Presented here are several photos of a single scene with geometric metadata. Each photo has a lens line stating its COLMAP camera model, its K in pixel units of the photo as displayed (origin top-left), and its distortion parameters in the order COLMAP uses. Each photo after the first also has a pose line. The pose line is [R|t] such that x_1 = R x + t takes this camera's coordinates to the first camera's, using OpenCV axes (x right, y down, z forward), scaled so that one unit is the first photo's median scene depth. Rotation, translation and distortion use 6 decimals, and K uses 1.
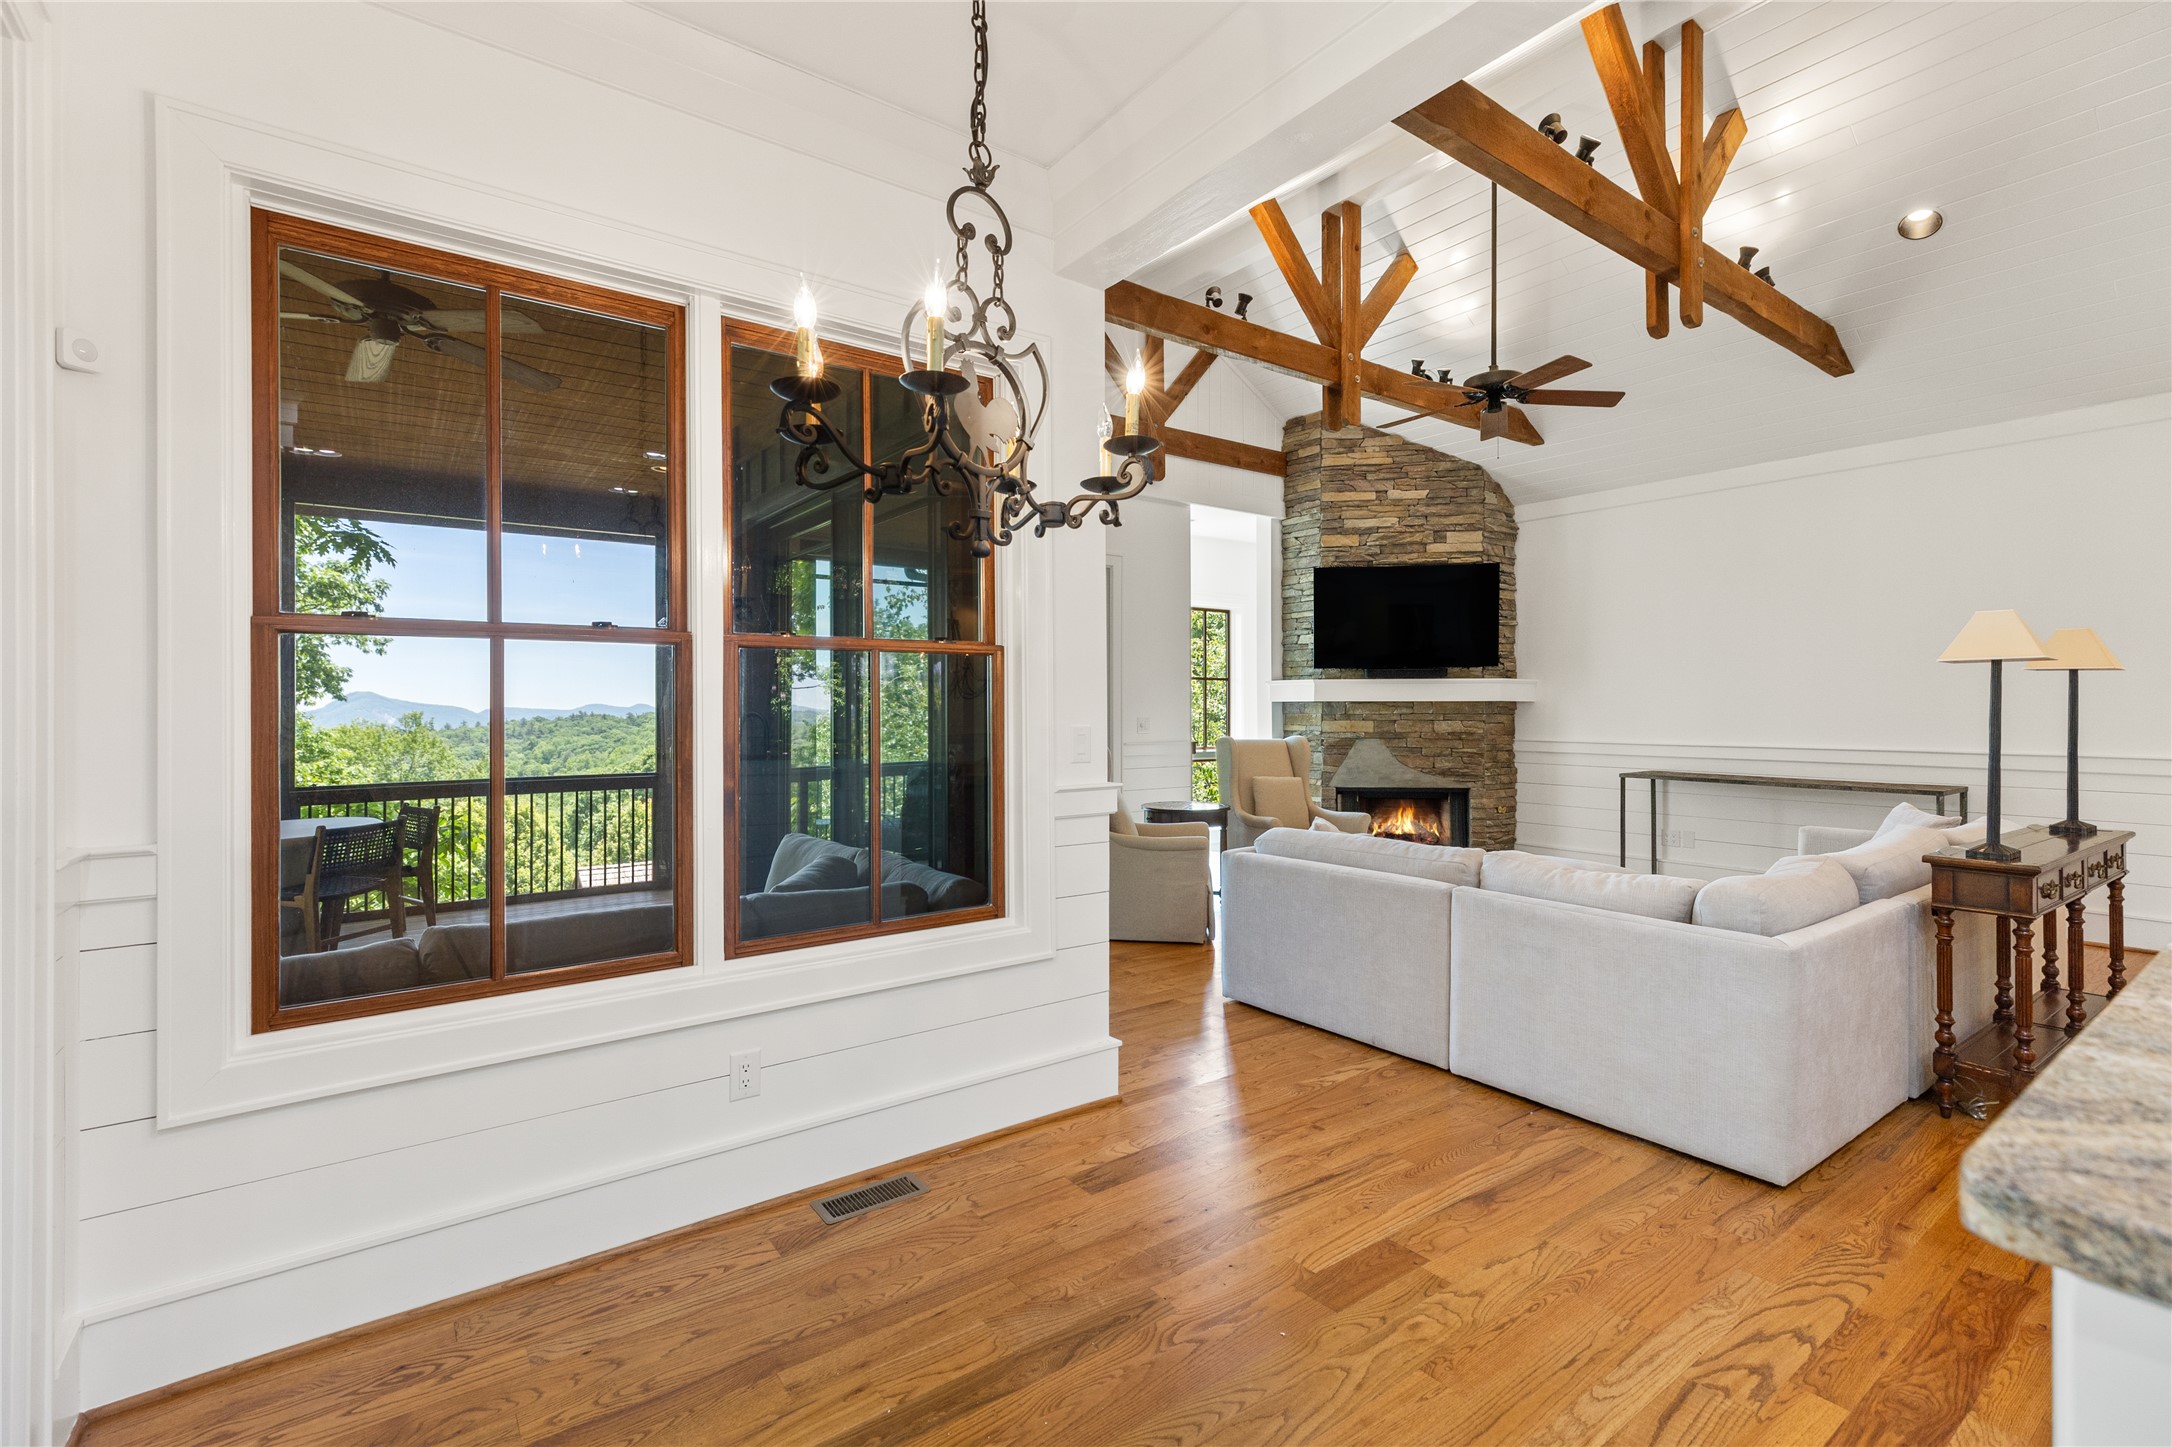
lens RADIAL K [[980.1, 0, 1096.0], [0, 980.1, 706.7], [0, 0, 1]] dist [0.004181, 0.001178]
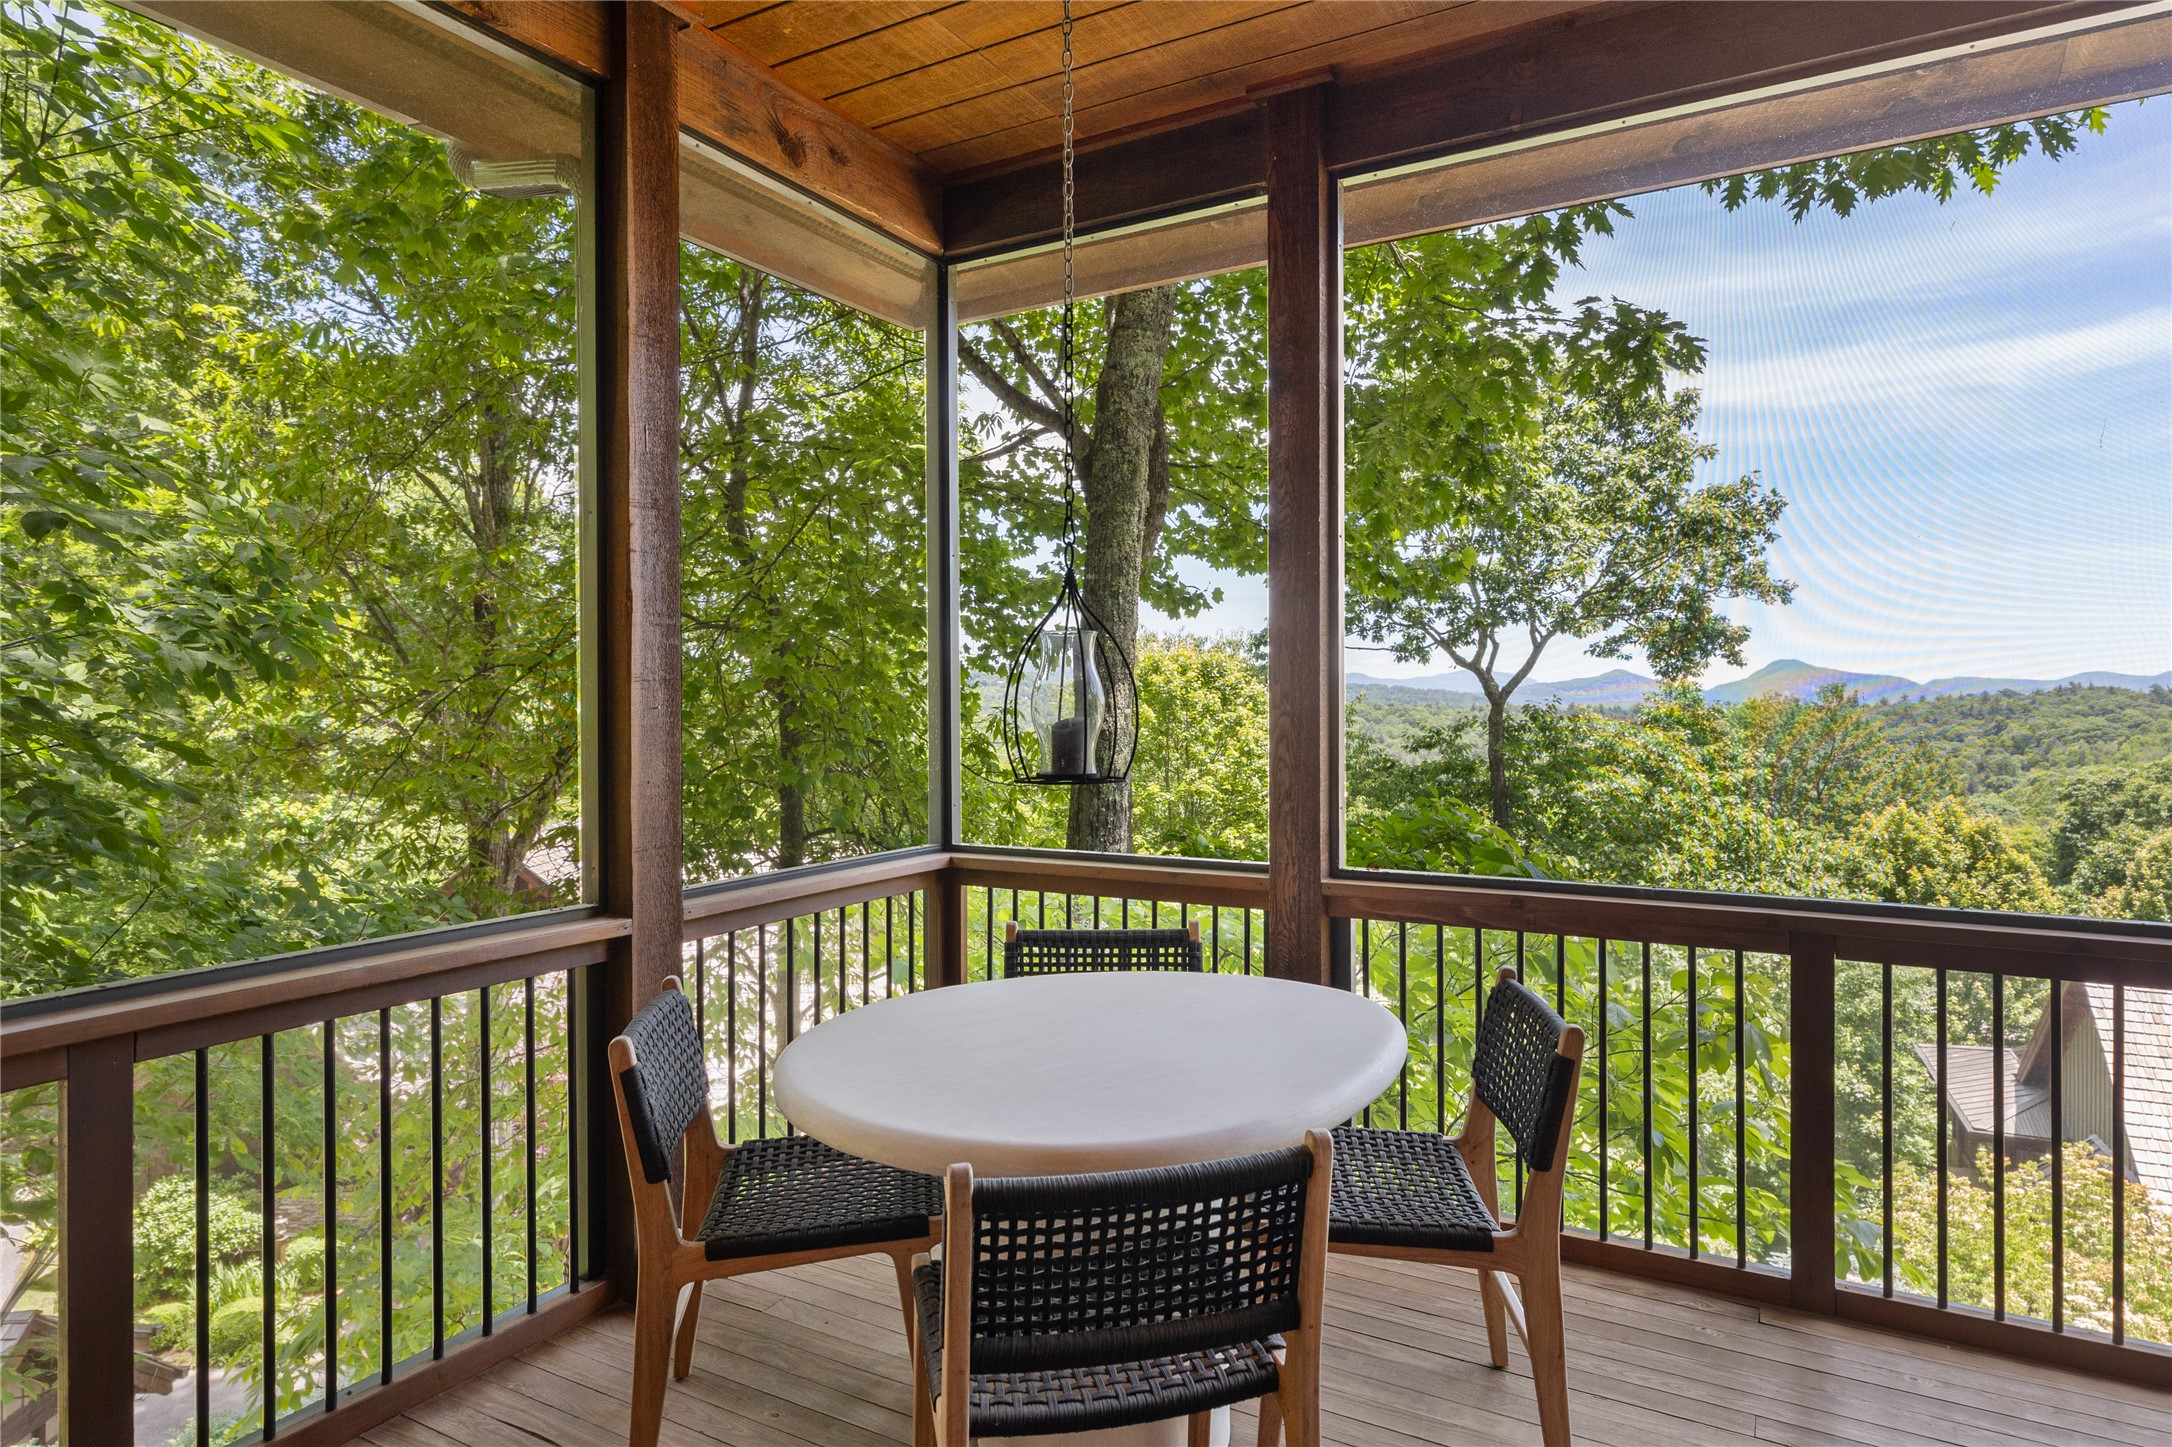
lens RADIAL K [[1219.5, 0, 1157.6], [0, 1219.5, 687.2], [0, 0, 1]] dist [0.036329, 0.001546]
pose [[0.438260, 0.004875, -0.898835, -0.319643], [0.002925, 0.999972, 0.006850, 0.001243], [0.898844, -0.005631, 0.438234, 0.586253]]
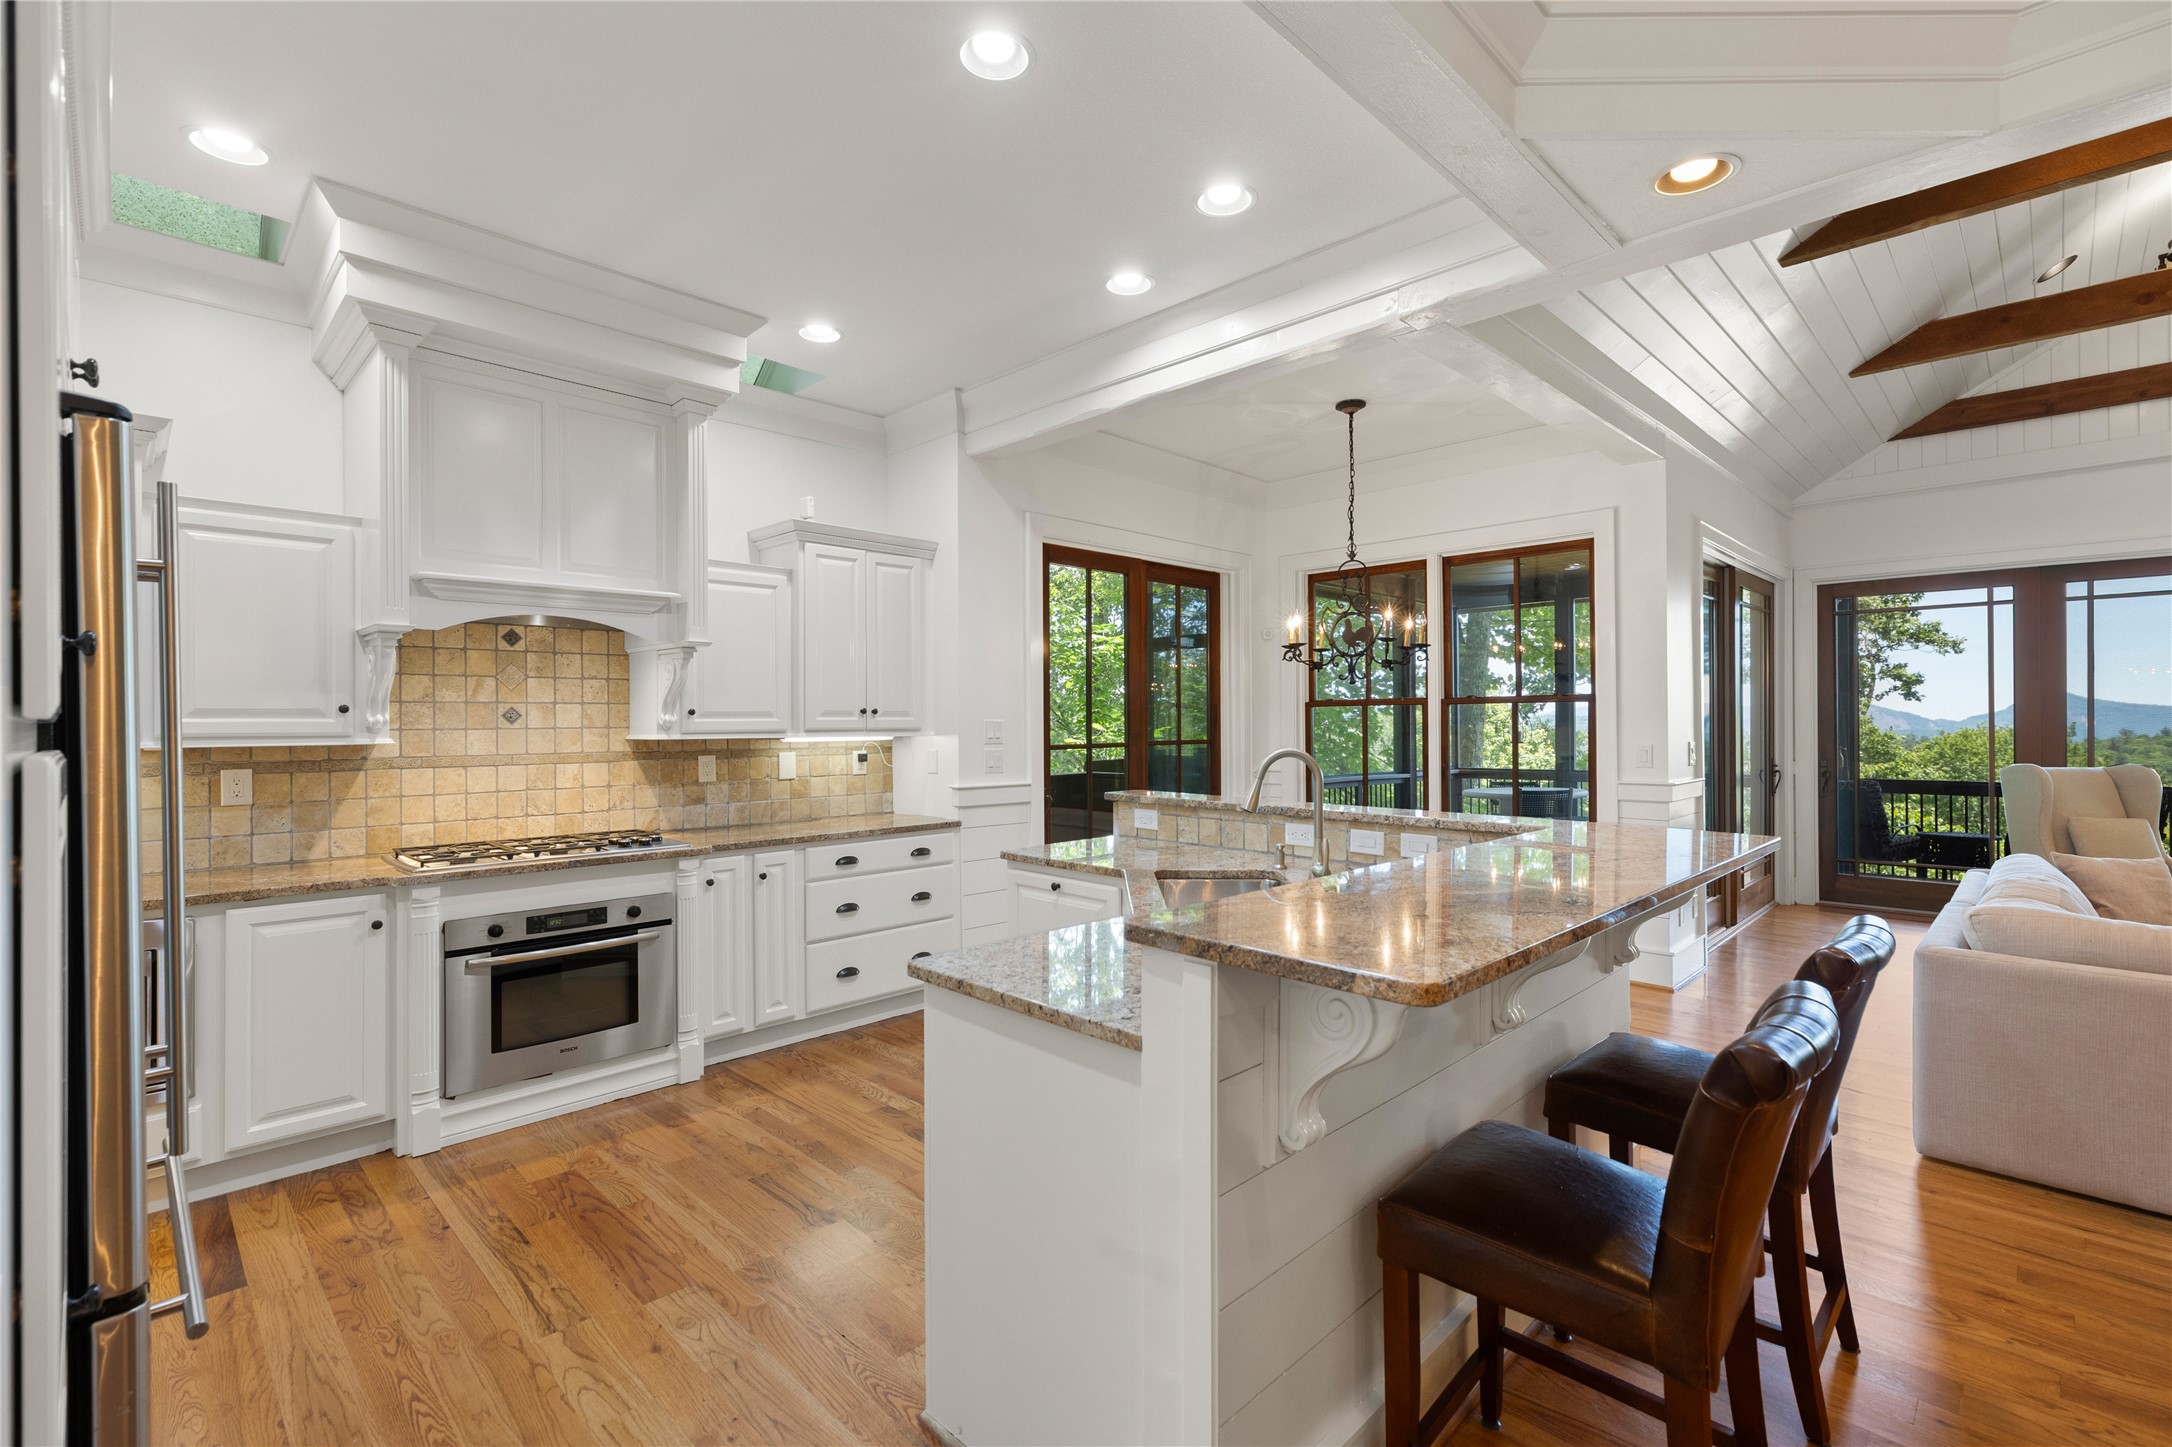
lens RADIAL K [[980.1, 0, 1087.4], [0, 980.1, 717.0], [0, 0, 1]] dist [0.004181, 0.001178]
pose [[0.143827, 0.000245, -0.989603, 0.572242], [0.008471, 0.999963, 0.001479, -0.014020], [0.989567, -0.008596, 0.143820, -0.044739]]
